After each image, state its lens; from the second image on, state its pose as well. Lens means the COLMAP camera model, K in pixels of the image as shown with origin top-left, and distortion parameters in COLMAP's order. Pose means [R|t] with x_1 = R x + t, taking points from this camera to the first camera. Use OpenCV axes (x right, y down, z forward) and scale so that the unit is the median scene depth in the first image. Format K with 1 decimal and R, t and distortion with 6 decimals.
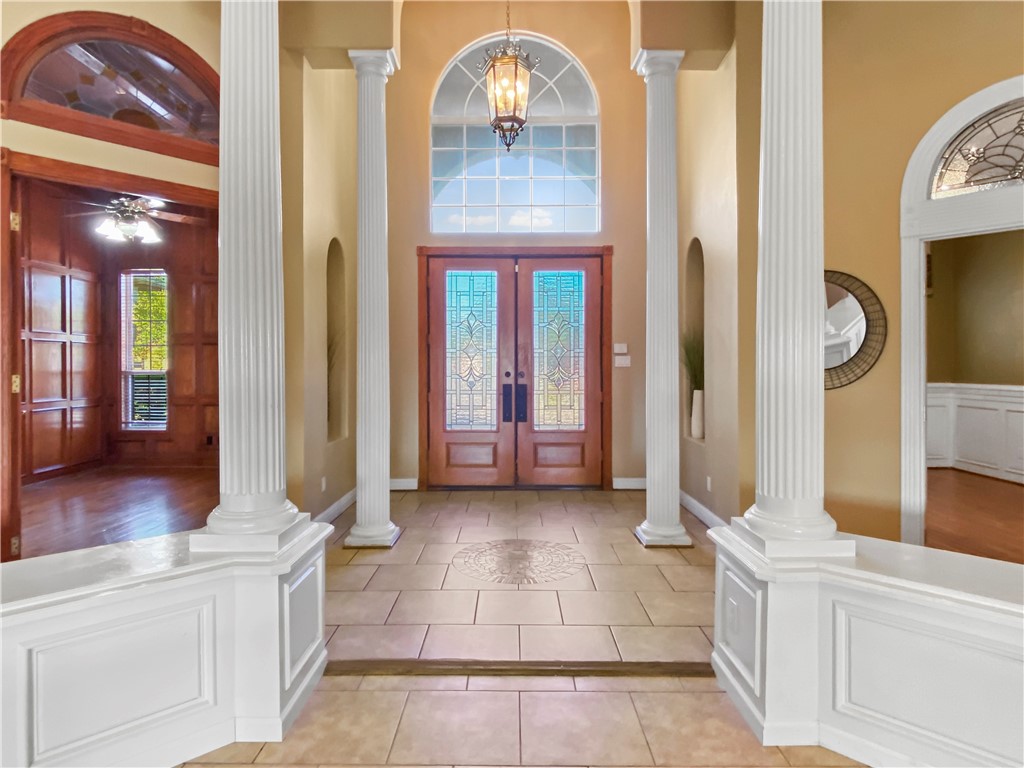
lens RADIAL K [[610.1, 0, 503.5], [0, 610.1, 365.0], [0, 0, 1]] dist [0.004780, 0.000564]
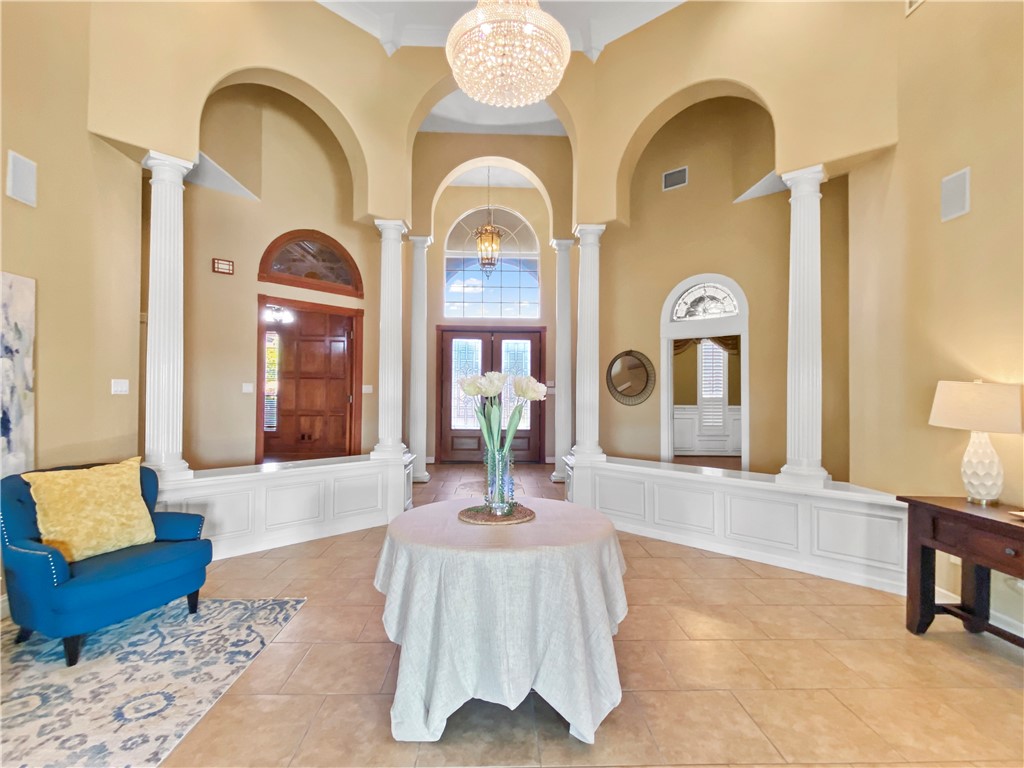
lens RADIAL K [[507.6, 0, 513.7], [0, 507.6, 385.5], [0, 0, 1]] dist [0.008383, -0.007238]
pose [[0.998479, 0.010354, 0.054150, 0.004455], [-0.009574, 0.999847, -0.014648, 0.000443], [-0.054293, 0.014107, 0.998425, -0.488283]]
